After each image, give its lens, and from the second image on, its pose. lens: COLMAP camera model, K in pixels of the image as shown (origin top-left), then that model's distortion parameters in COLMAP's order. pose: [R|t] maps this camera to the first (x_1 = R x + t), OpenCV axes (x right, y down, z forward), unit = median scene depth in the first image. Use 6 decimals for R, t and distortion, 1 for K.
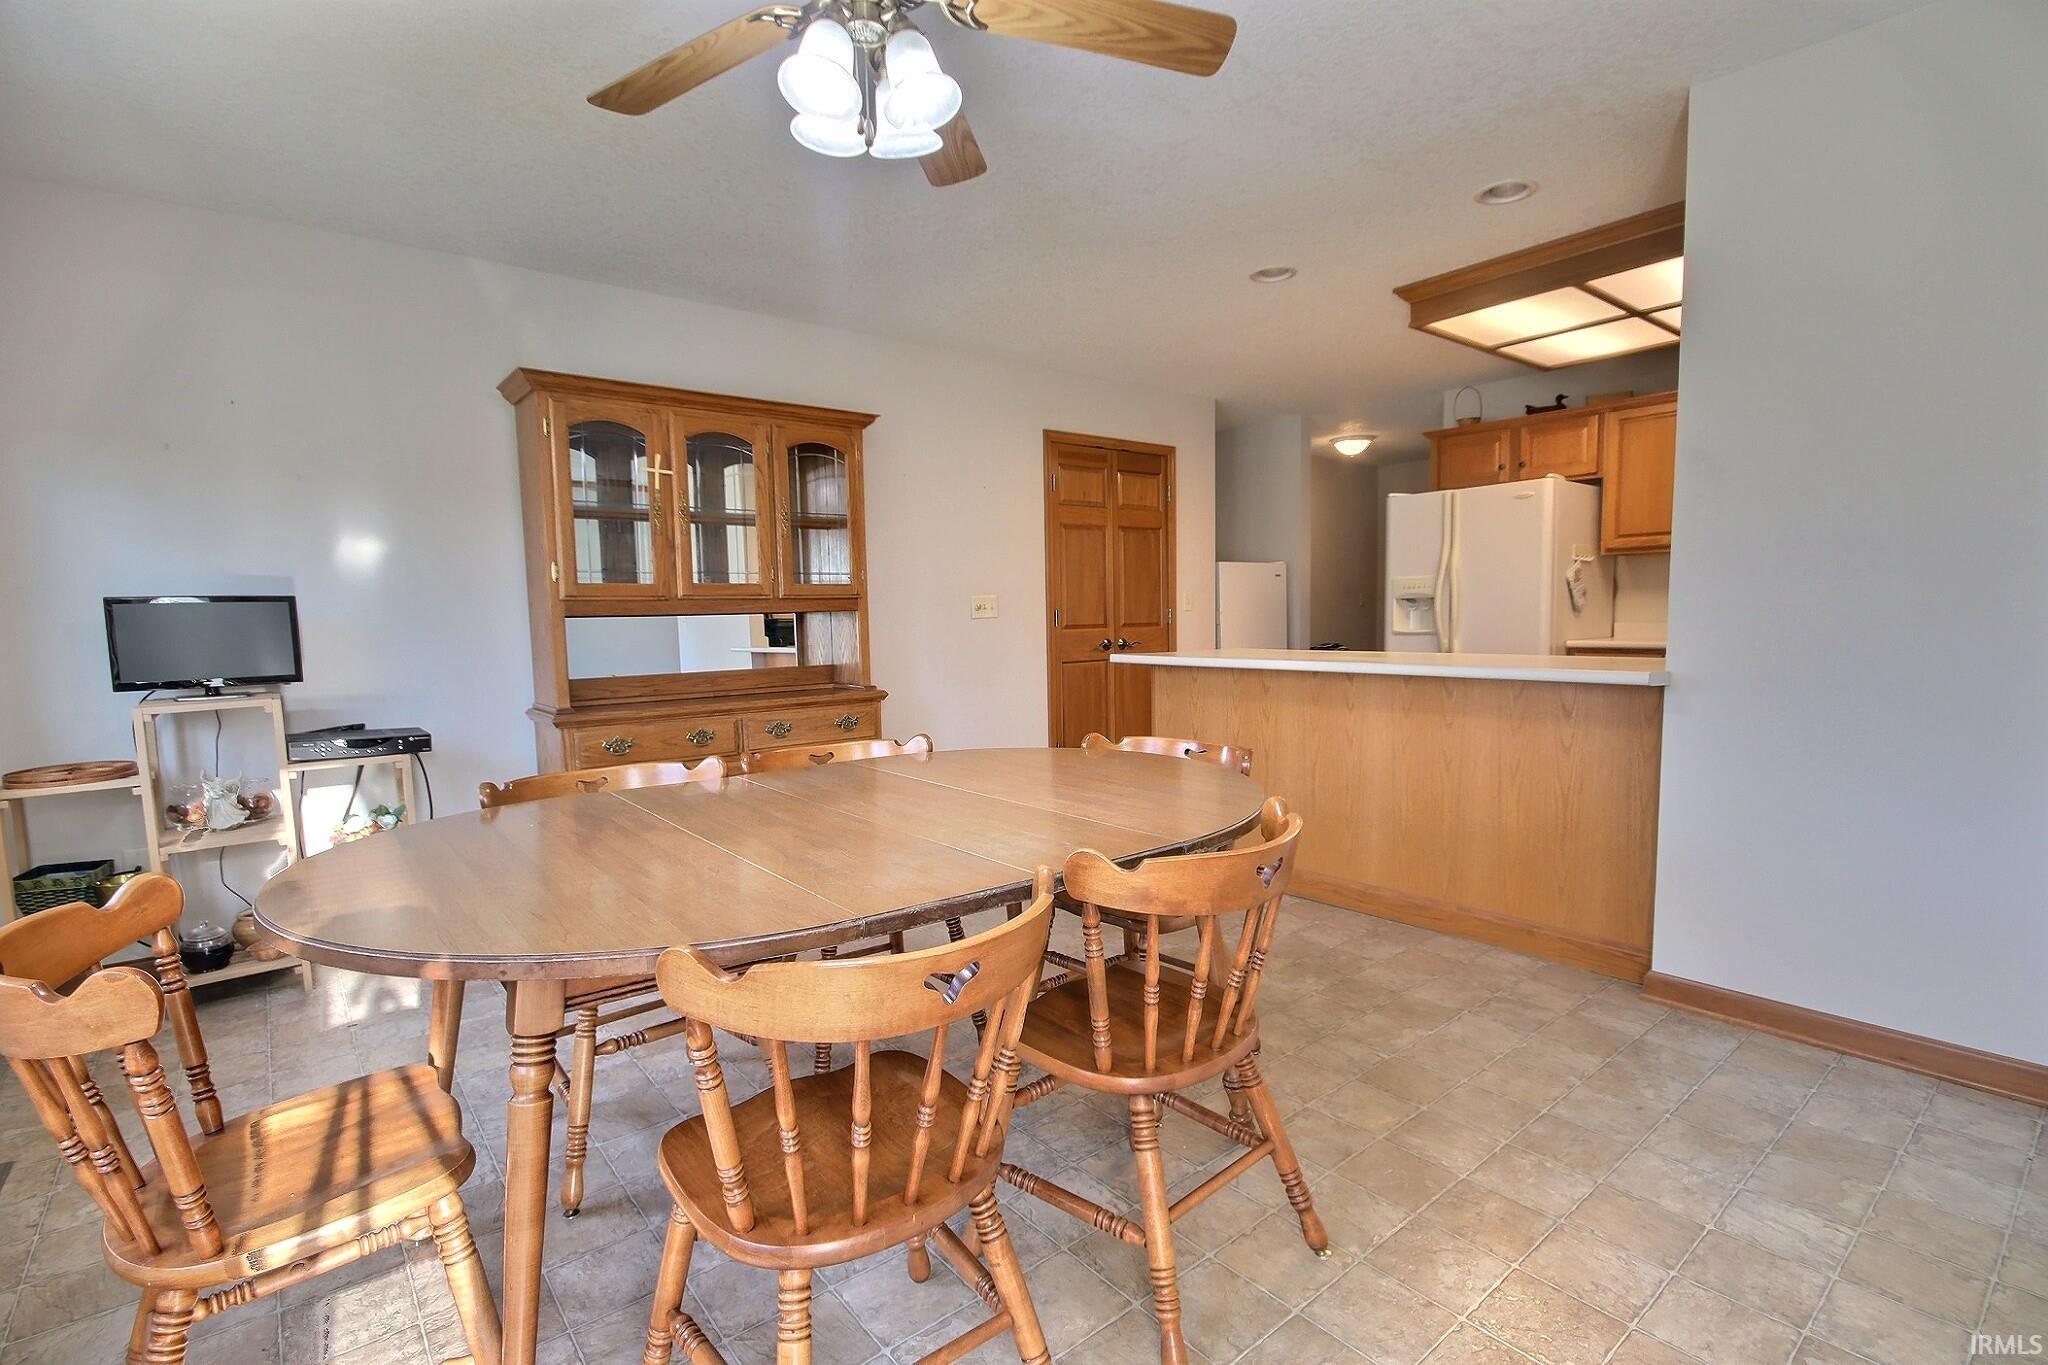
lens RADIAL K [[965.7, 0, 1036.4], [0, 965.7, 697.6], [0, 0, 1]] dist [-0.001202, -0.000242]
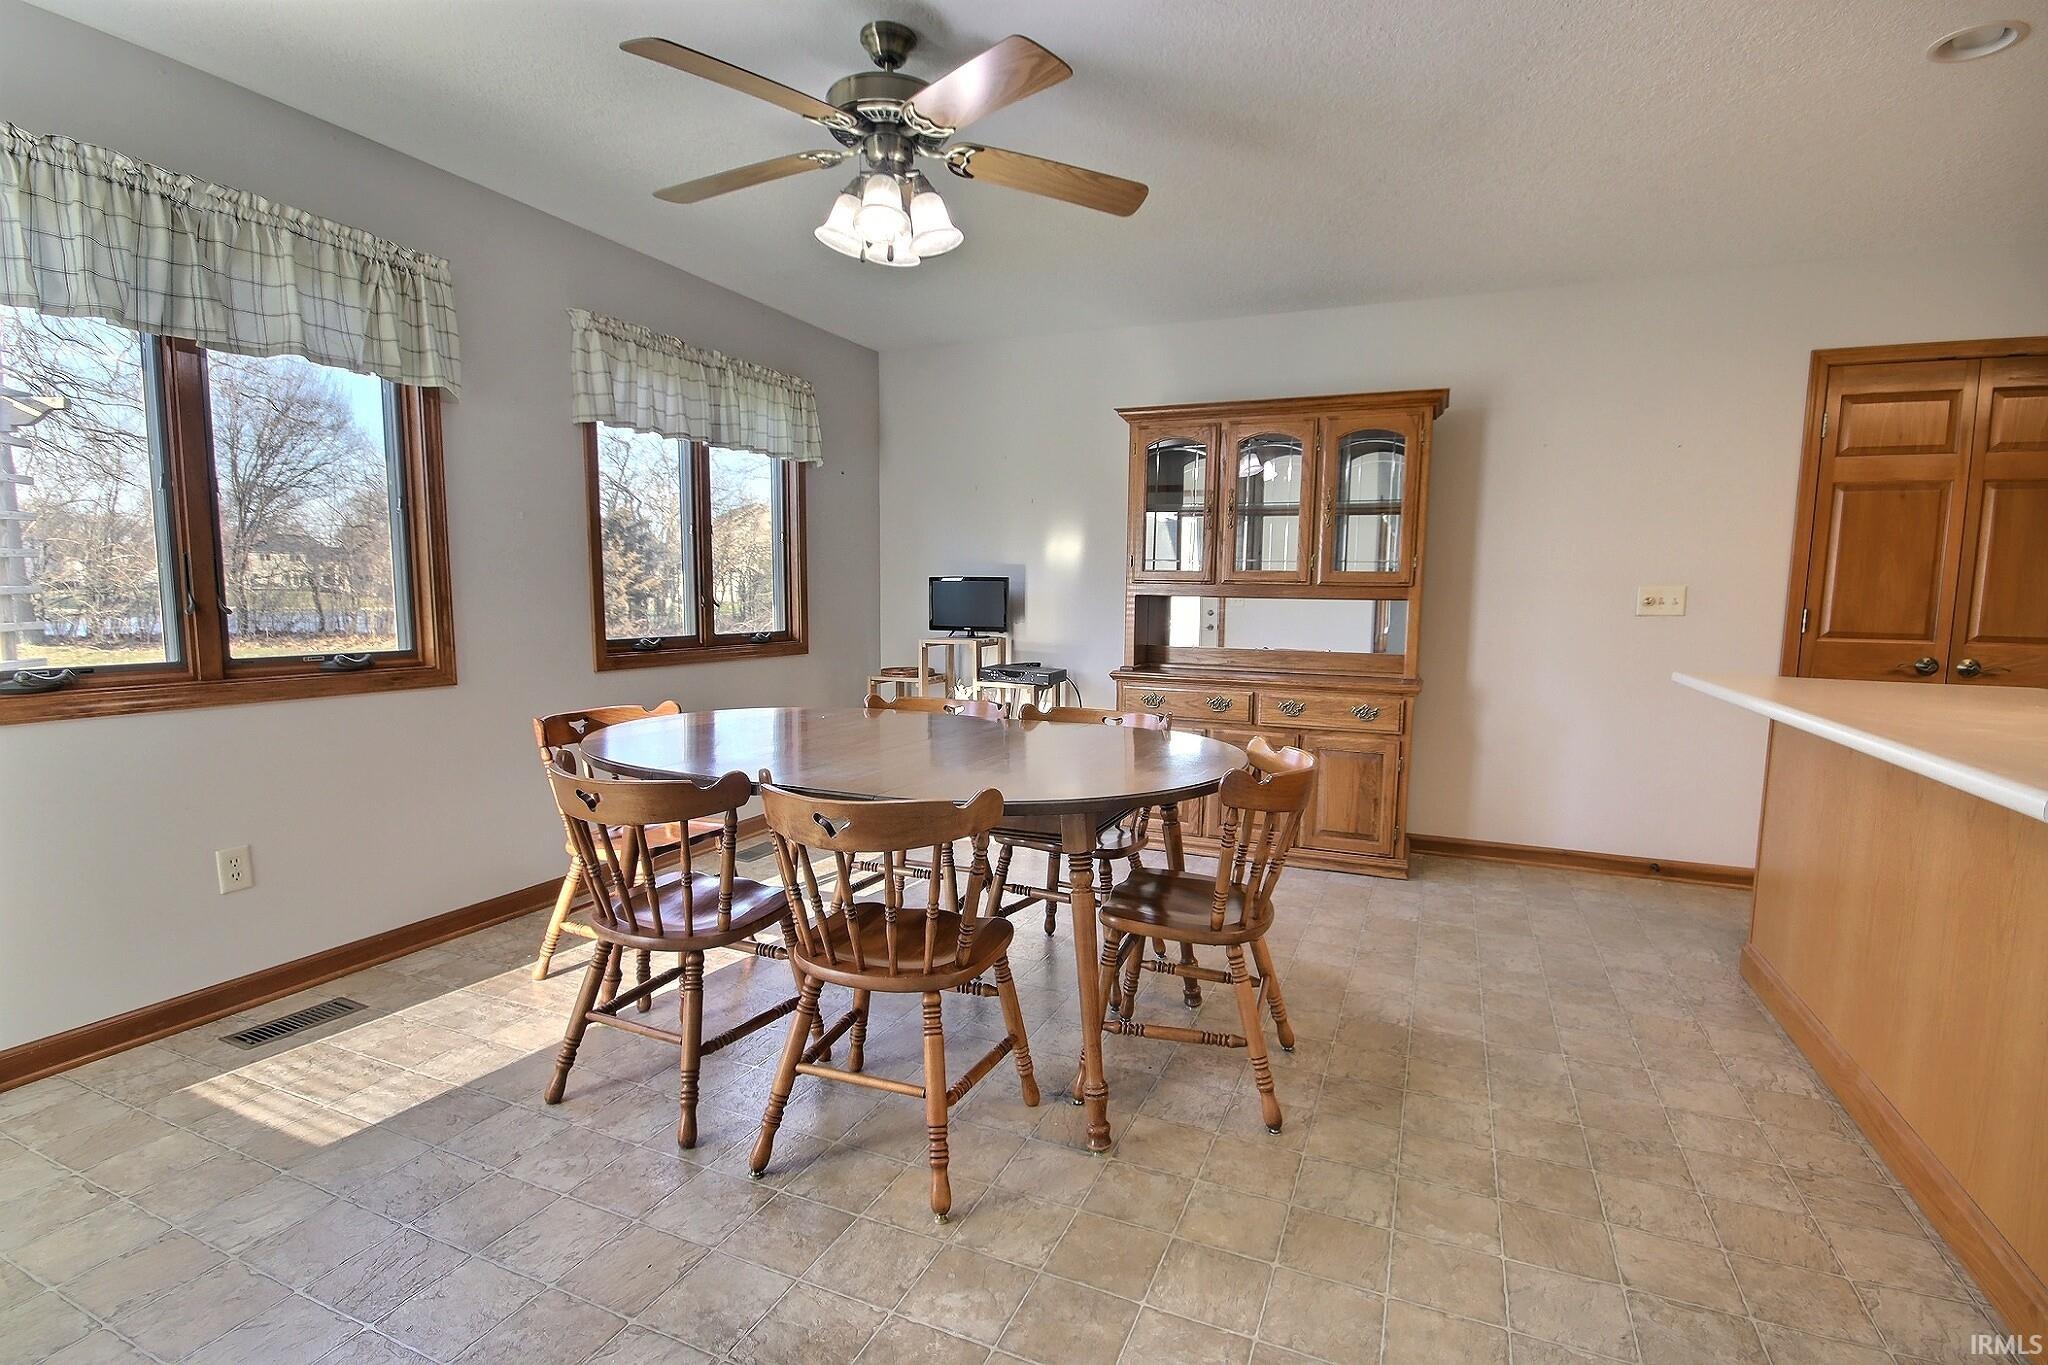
lens RADIAL K [[965.7, 0, 1032.6], [0, 965.7, 685.1], [0, 0, 1]] dist [-0.001202, -0.000242]
pose [[0.451983, 0.108951, -0.885348, 0.547670], [-0.106572, 0.992000, 0.067669, -0.034160], [0.885638, 0.063768, 0.459978, 0.265124]]
